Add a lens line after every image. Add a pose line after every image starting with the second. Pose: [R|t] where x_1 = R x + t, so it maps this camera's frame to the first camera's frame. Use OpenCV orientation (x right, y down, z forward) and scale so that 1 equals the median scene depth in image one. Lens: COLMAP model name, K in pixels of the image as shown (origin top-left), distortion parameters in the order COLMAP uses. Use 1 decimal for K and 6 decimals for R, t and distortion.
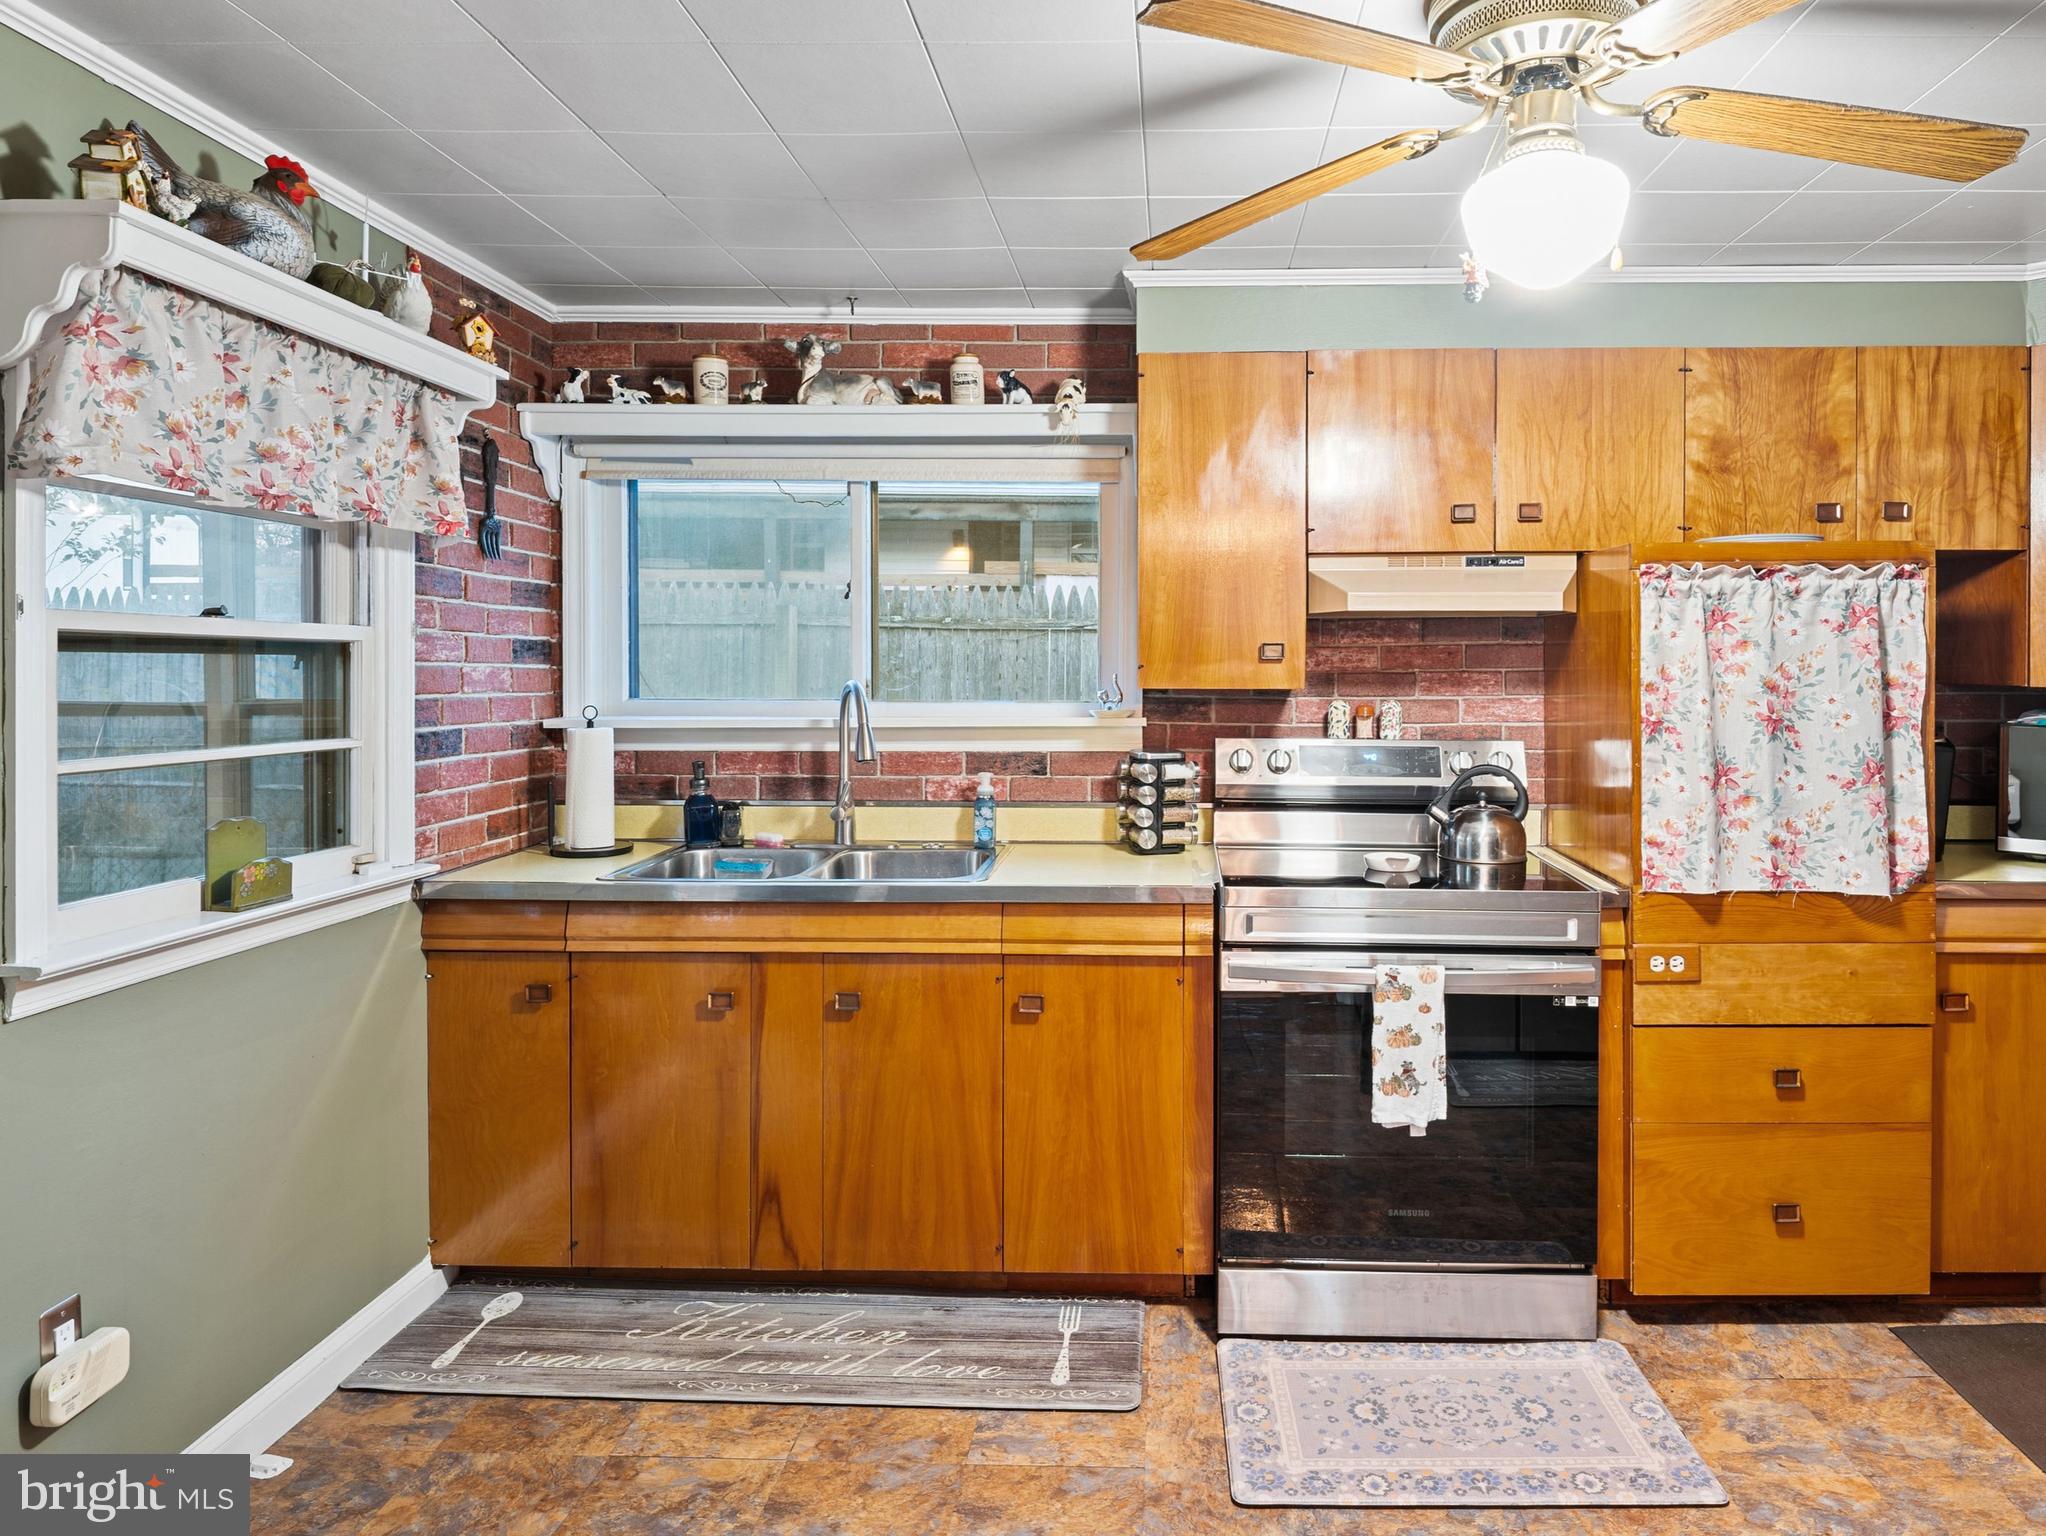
lens RADIAL K [[1193.2, 0, 1023.1], [0, 1193.2, 657.8], [0, 0, 1]] dist [0.046083, -0.041168]
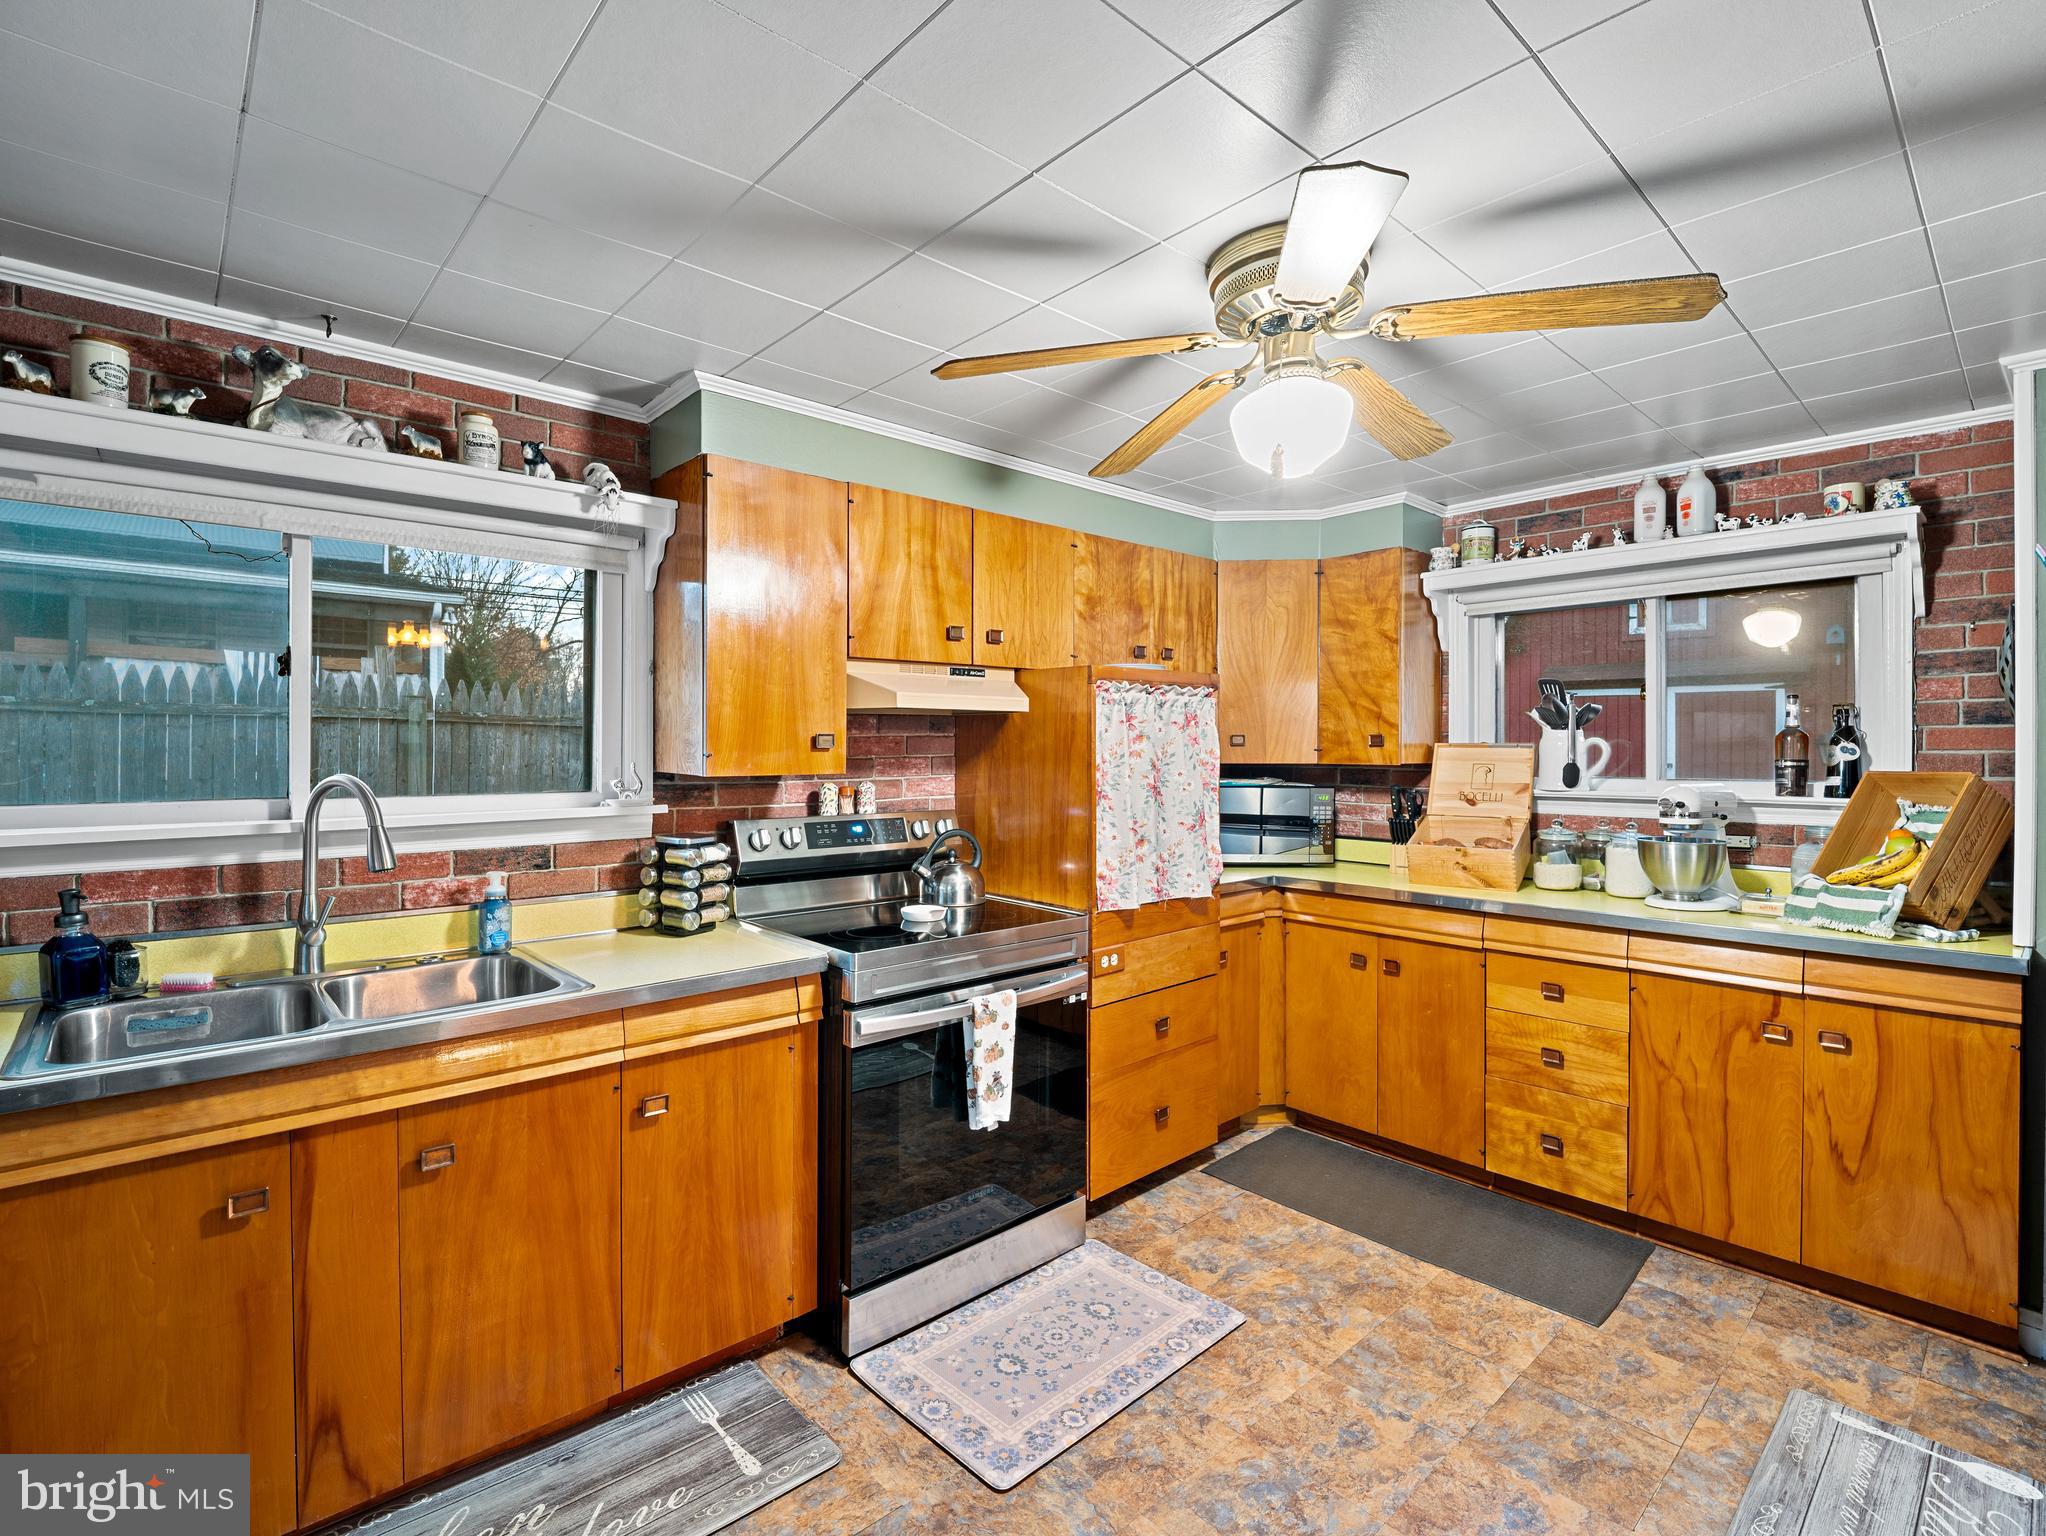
lens RADIAL K [[952.3, 0, 1039.6], [0, 952.3, 745.5], [0, 0, 1]] dist [0.021942, -0.024883]
pose [[0.737254, -0.000553, 0.675616, -0.248969], [0.000649, 1.000000, 0.000111, -0.001204], [-0.675616, 0.000356, 0.737254, 0.192482]]
